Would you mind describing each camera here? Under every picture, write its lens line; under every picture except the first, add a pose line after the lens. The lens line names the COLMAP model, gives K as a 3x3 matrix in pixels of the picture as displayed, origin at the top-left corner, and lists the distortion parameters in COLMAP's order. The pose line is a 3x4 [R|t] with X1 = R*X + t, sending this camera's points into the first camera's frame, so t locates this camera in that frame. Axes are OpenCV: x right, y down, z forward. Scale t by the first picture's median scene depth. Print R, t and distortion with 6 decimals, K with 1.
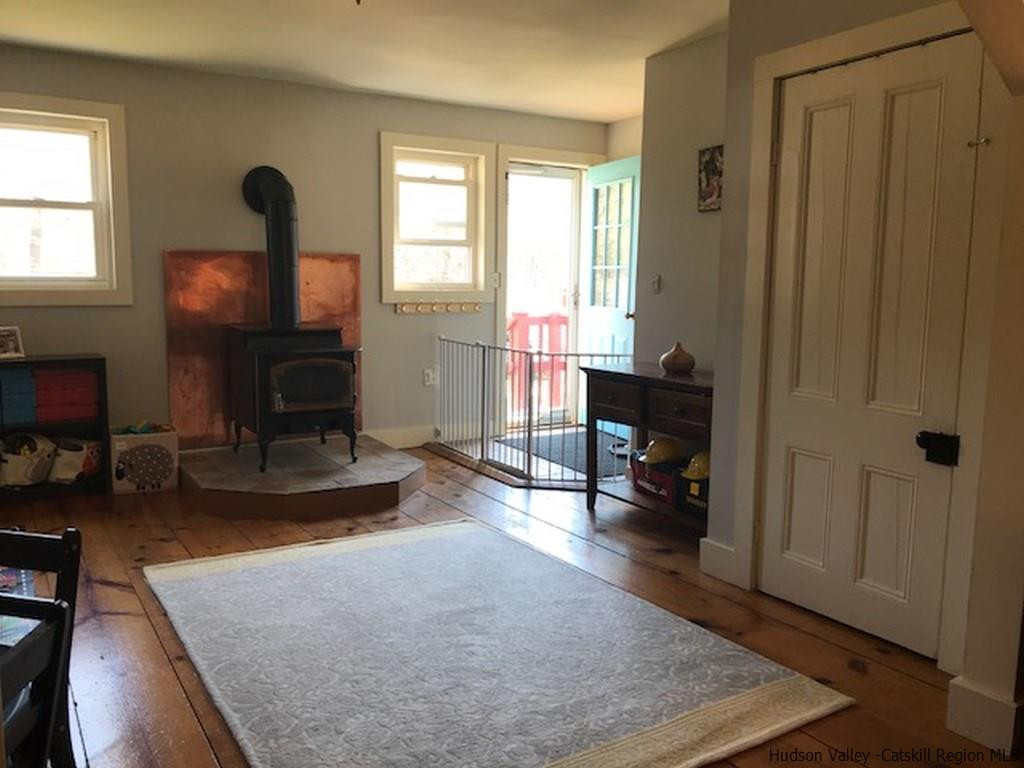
lens RADIAL K [[841.2, 0, 503.0], [0, 841.2, 377.3], [0, 0, 1]] dist [0.053534, -0.048875]
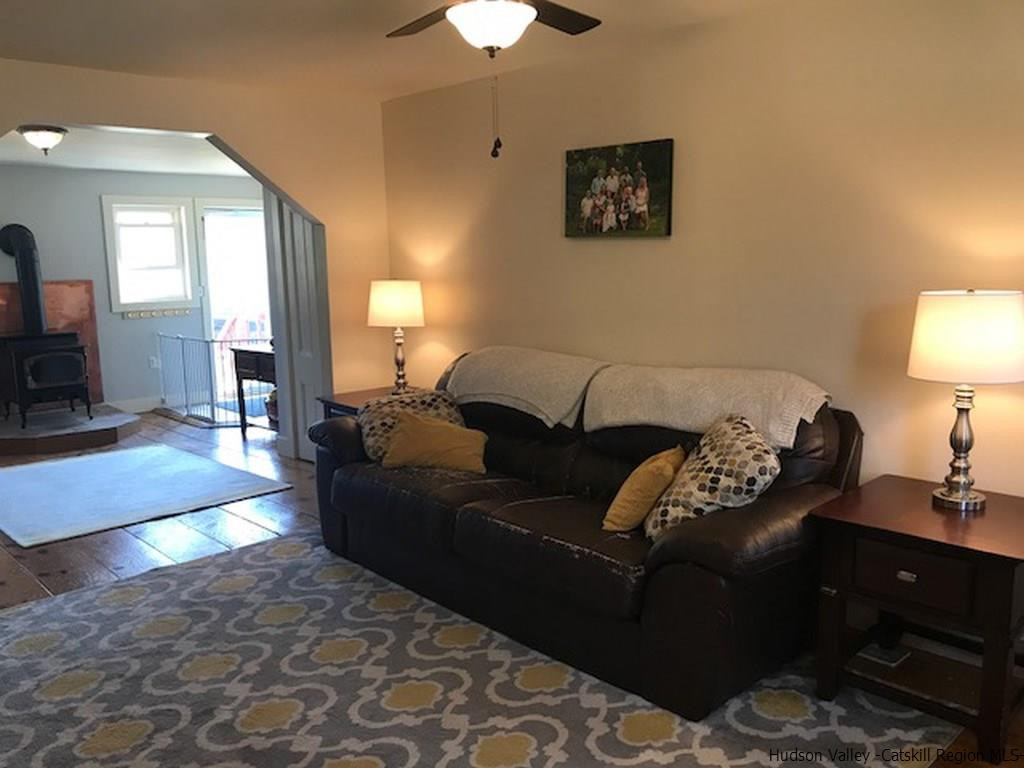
lens RADIAL K [[841.2, 0, 485.9], [0, 841.2, 370.3], [0, 0, 1]] dist [0.053534, -0.048875]
pose [[0.982157, -0.060107, 0.178198, 0.264203], [0.058654, 0.998188, 0.013417, 0.034305], [-0.178682, -0.002725, 0.983903, -0.651915]]
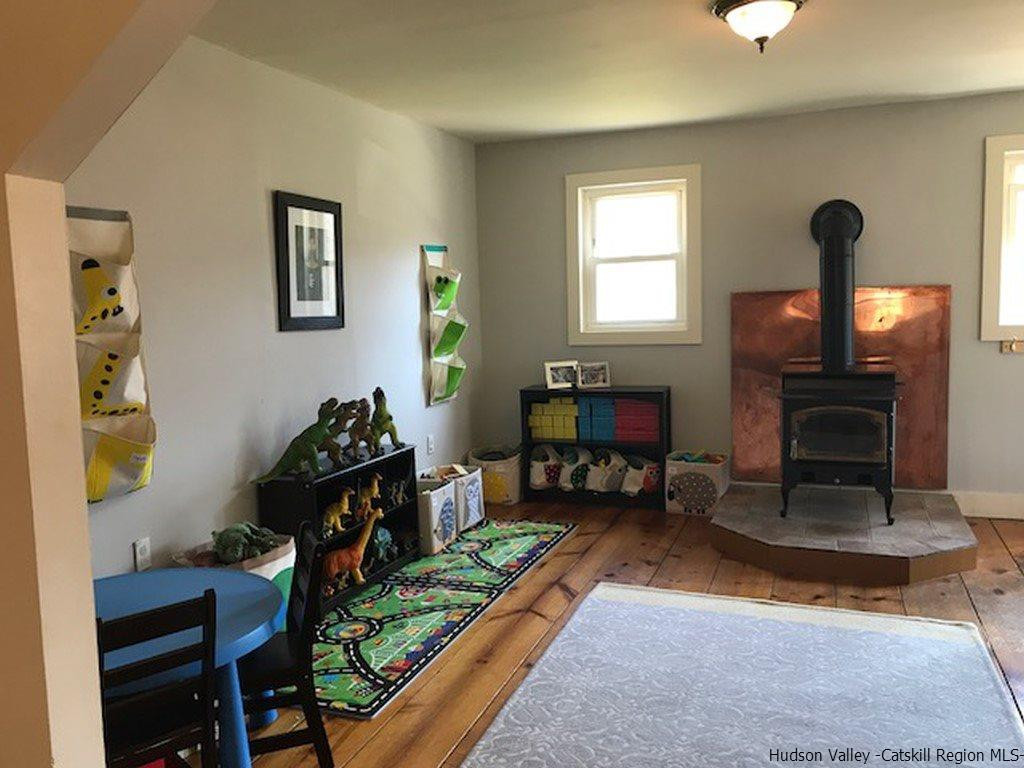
lens RADIAL K [[841.2, 0, 503.6], [0, 841.2, 378.8], [0, 0, 1]] dist [0.053534, -0.048875]
pose [[0.614974, 0.052134, -0.786822, 0.279475], [-0.057063, 0.998138, 0.021535, -0.050491], [0.786480, 0.031655, 0.616804, 0.129939]]
